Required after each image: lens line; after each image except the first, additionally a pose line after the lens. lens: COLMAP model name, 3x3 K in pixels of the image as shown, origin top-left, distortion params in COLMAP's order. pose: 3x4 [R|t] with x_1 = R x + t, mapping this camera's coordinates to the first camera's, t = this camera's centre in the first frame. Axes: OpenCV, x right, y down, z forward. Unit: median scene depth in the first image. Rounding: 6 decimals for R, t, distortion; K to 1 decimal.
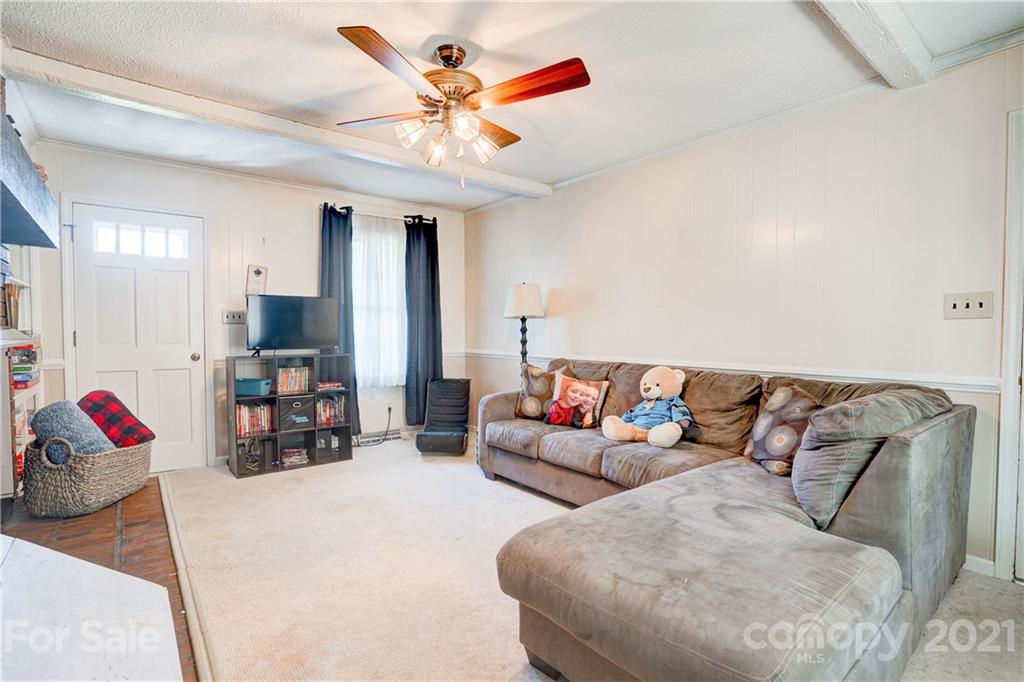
lens RADIAL K [[527.2, 0, 512.0], [0, 527.2, 341.0], [0, 0, 1]] dist [-0.001291, 0.000484]
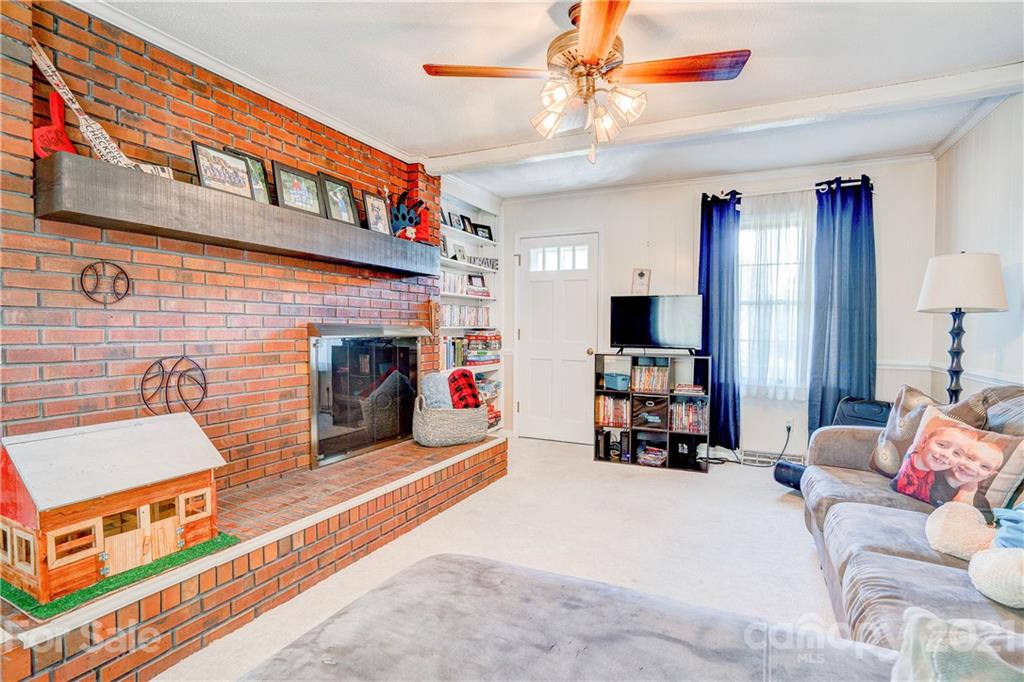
lens RADIAL K [[527.2, 0, 512.0], [0, 527.2, 341.0], [0, 0, 1]] dist [-0.001291, 0.000484]
pose [[0.421728, 0.026874, -0.906324, 0.394387], [-0.026384, 0.999501, 0.017360, -0.009336], [0.906338, 0.016592, 0.422227, 0.334970]]
